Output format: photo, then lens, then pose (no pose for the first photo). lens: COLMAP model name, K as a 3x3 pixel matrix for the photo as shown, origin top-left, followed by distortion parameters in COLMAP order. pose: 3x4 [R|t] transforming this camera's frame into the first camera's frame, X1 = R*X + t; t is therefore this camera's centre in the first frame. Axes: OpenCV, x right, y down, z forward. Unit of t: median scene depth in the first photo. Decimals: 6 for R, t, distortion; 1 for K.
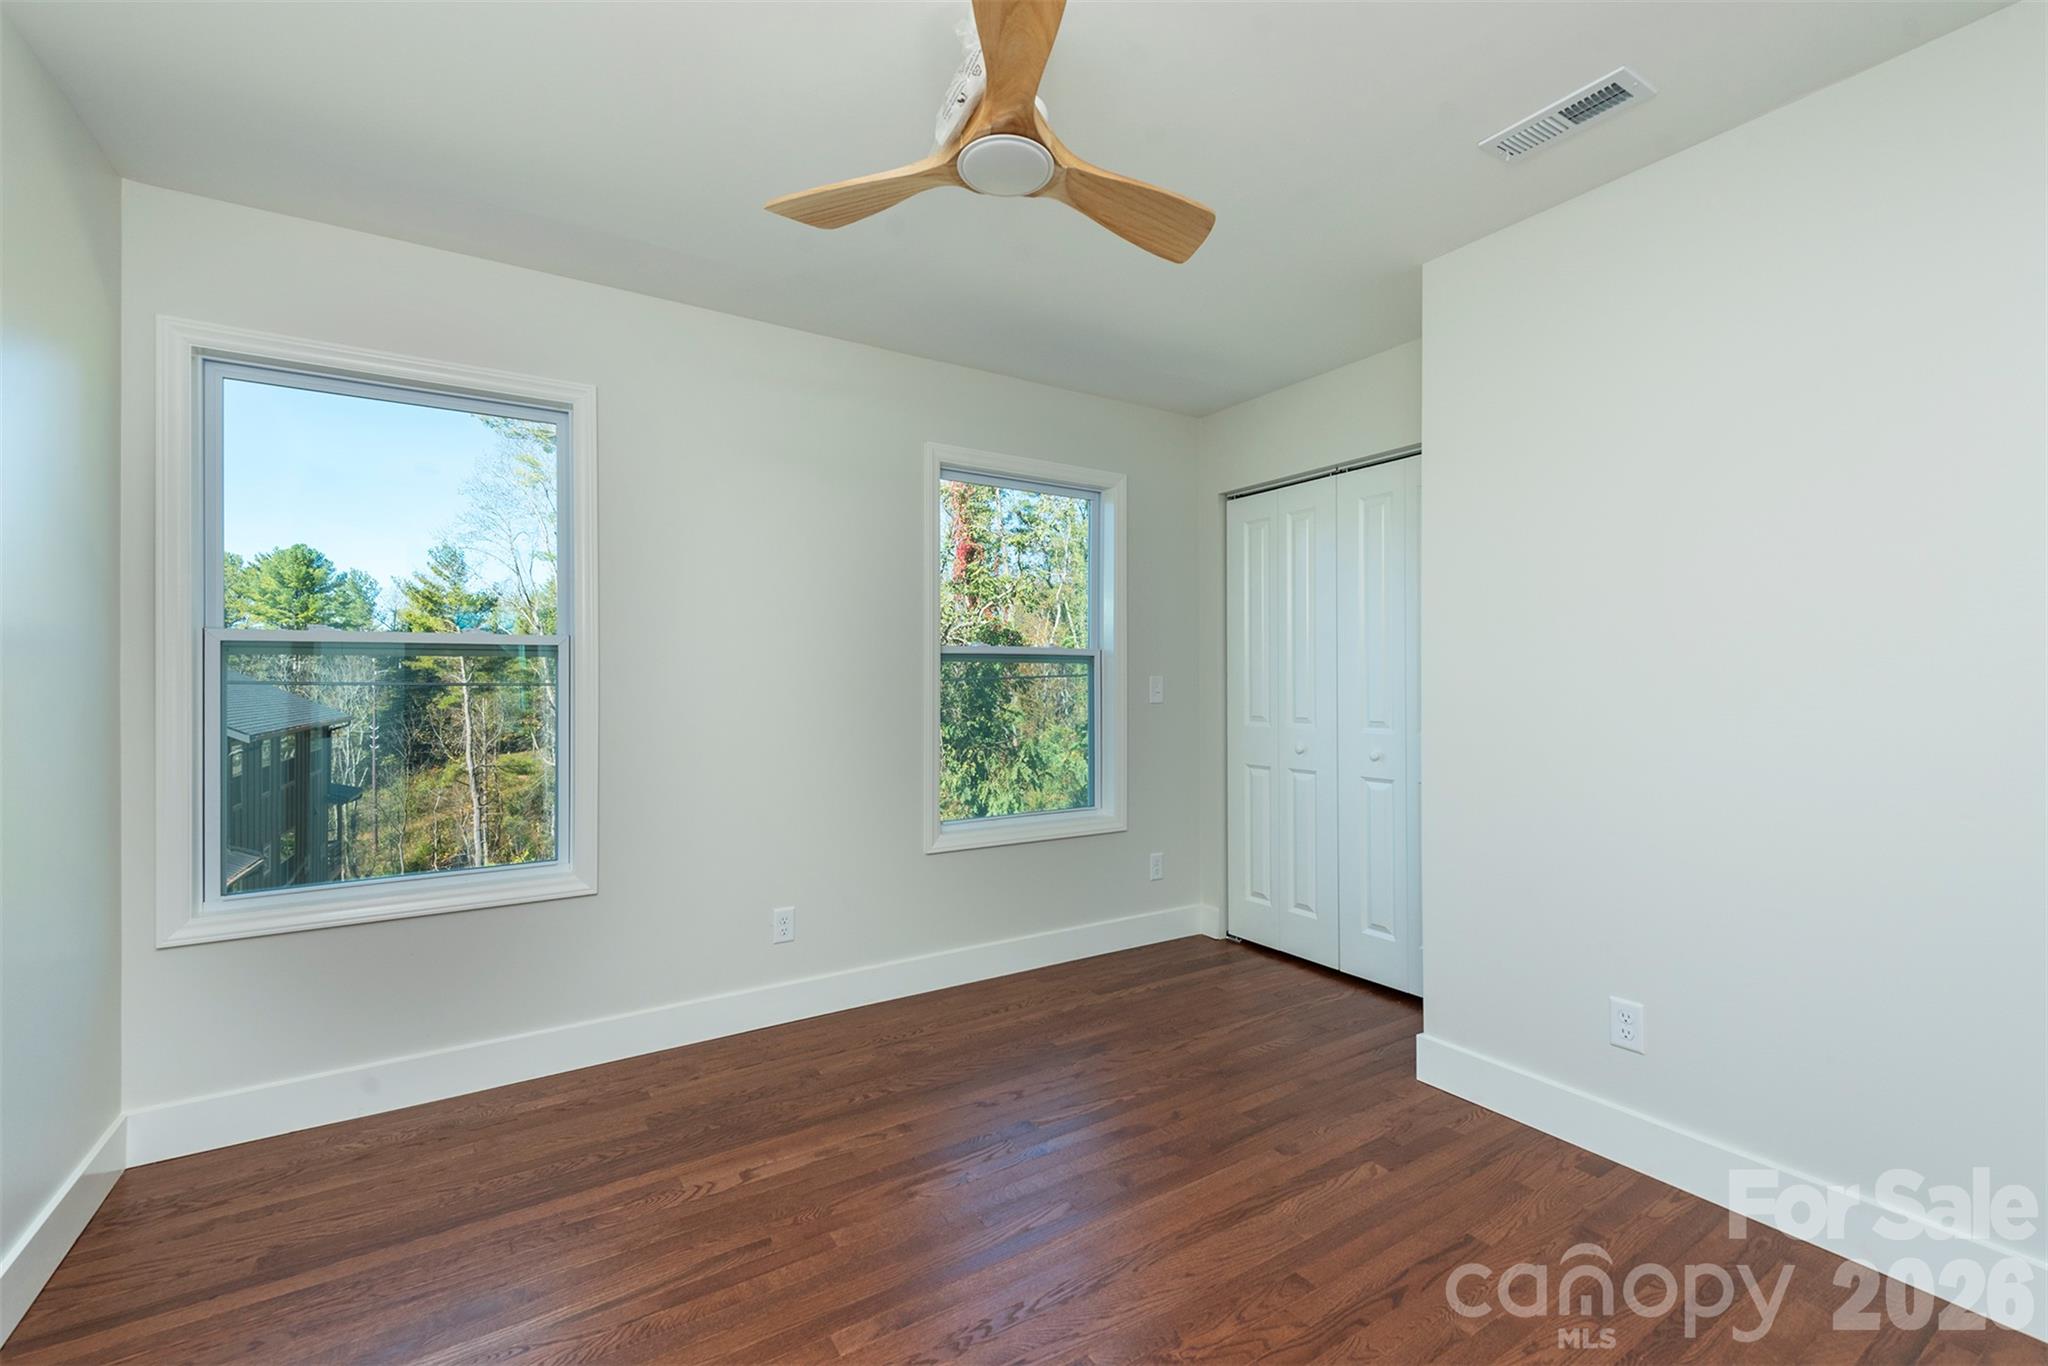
lens RADIAL K [[869.0, 0, 1024.0], [0, 869.0, 683.0], [0, 0, 1]] dist [0.001180, 0.000035]
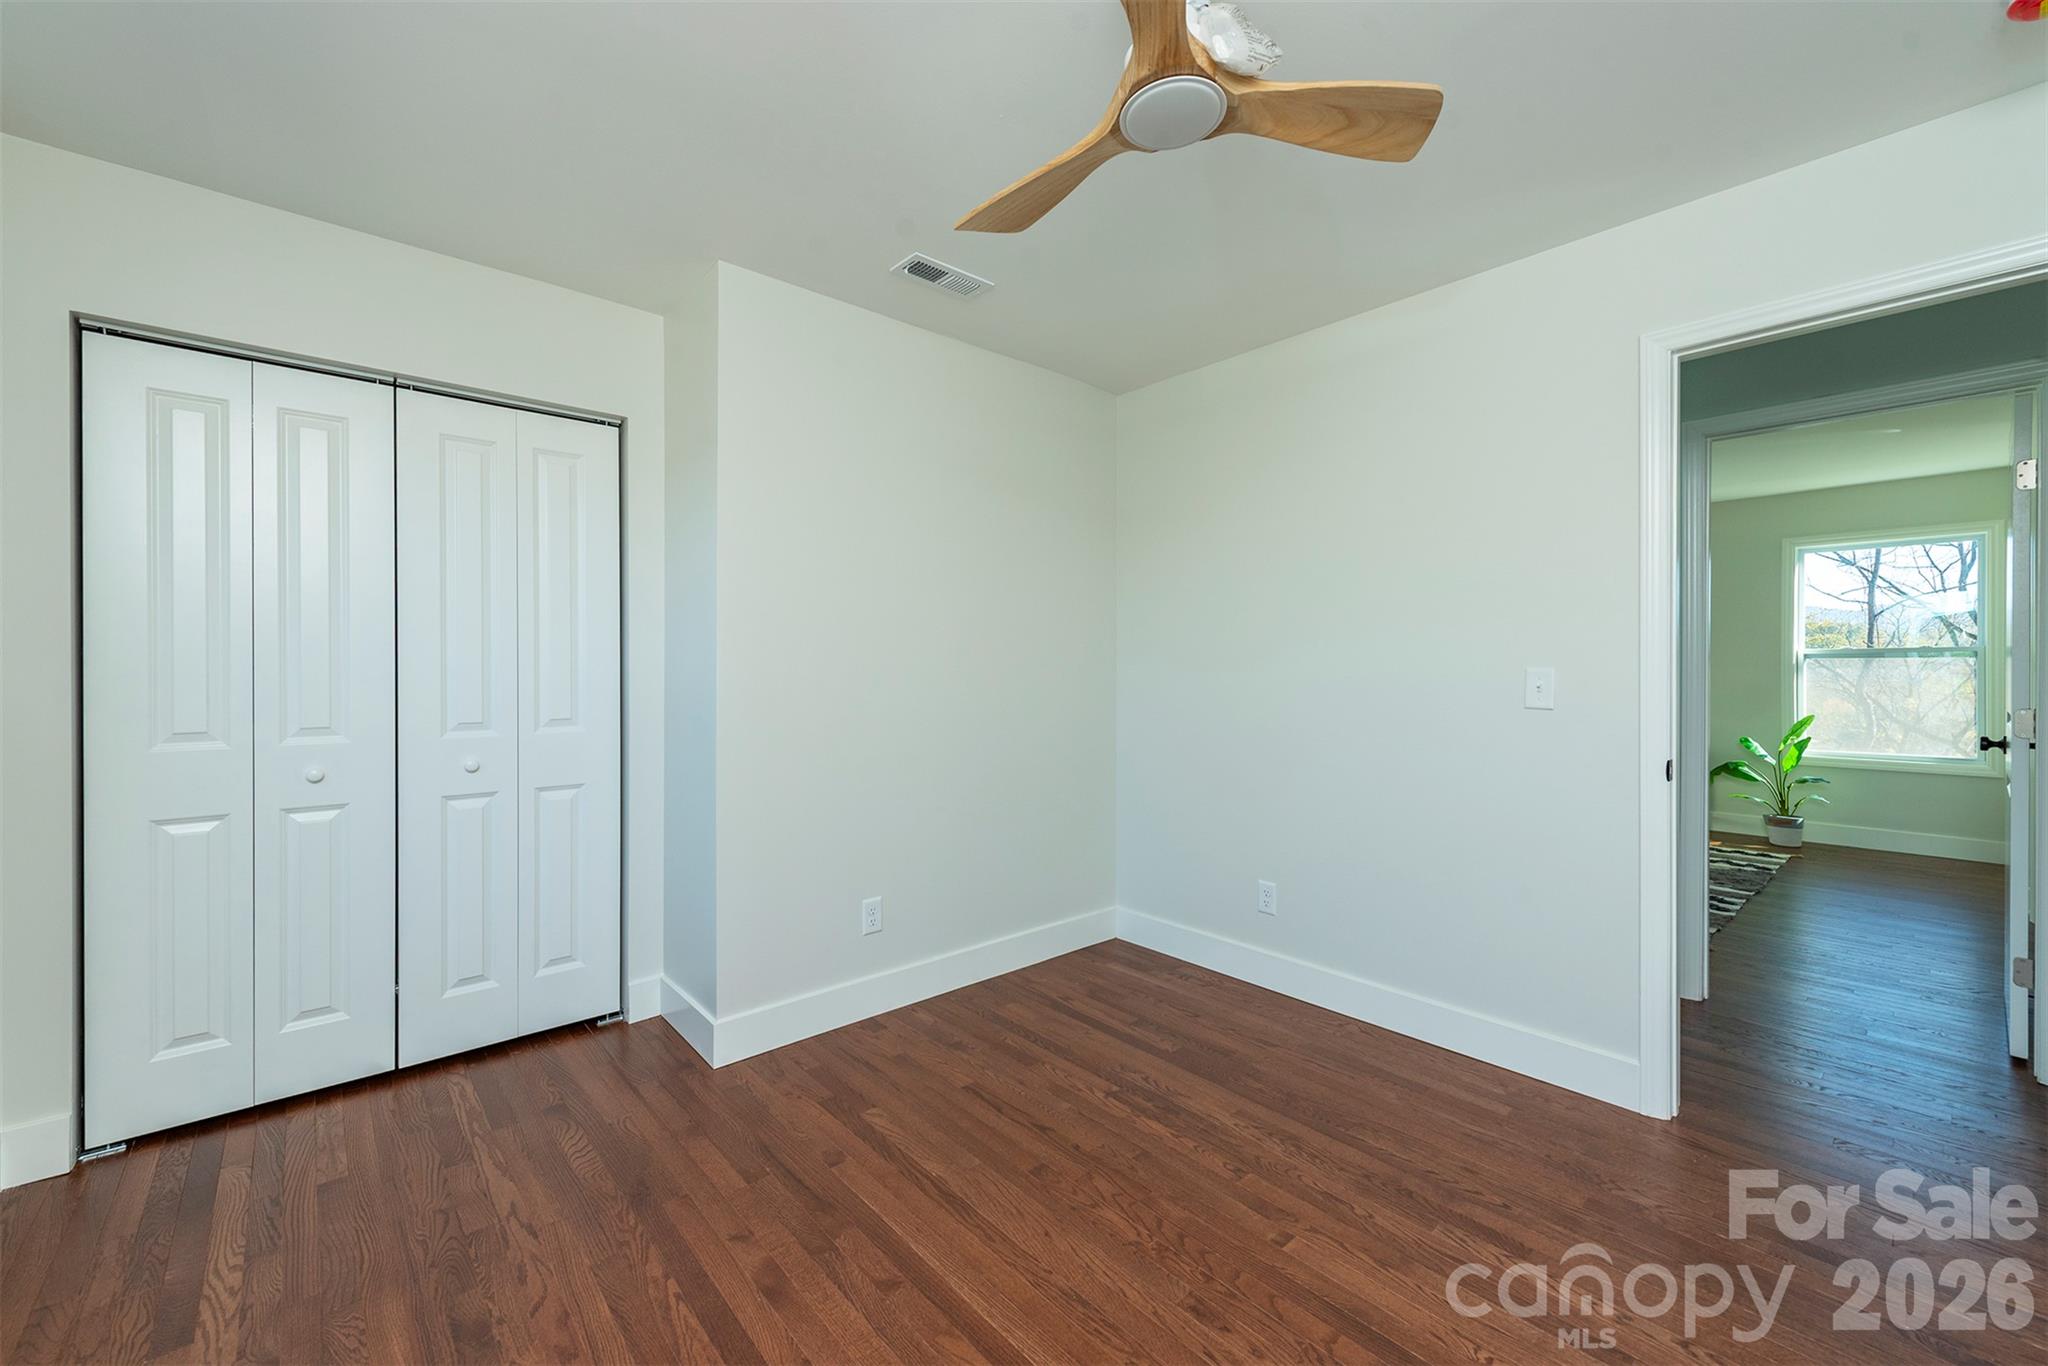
lens RADIAL K [[802.9, 0, 1017.5], [0, 802.9, 674.1], [0, 0, 1]] dist [-0.000378, -0.000279]
pose [[-0.148341, -0.005483, 0.988921, -0.559998], [0.002082, 0.999981, 0.005857, -0.005310], [-0.988934, 0.002928, -0.148326, 0.859302]]
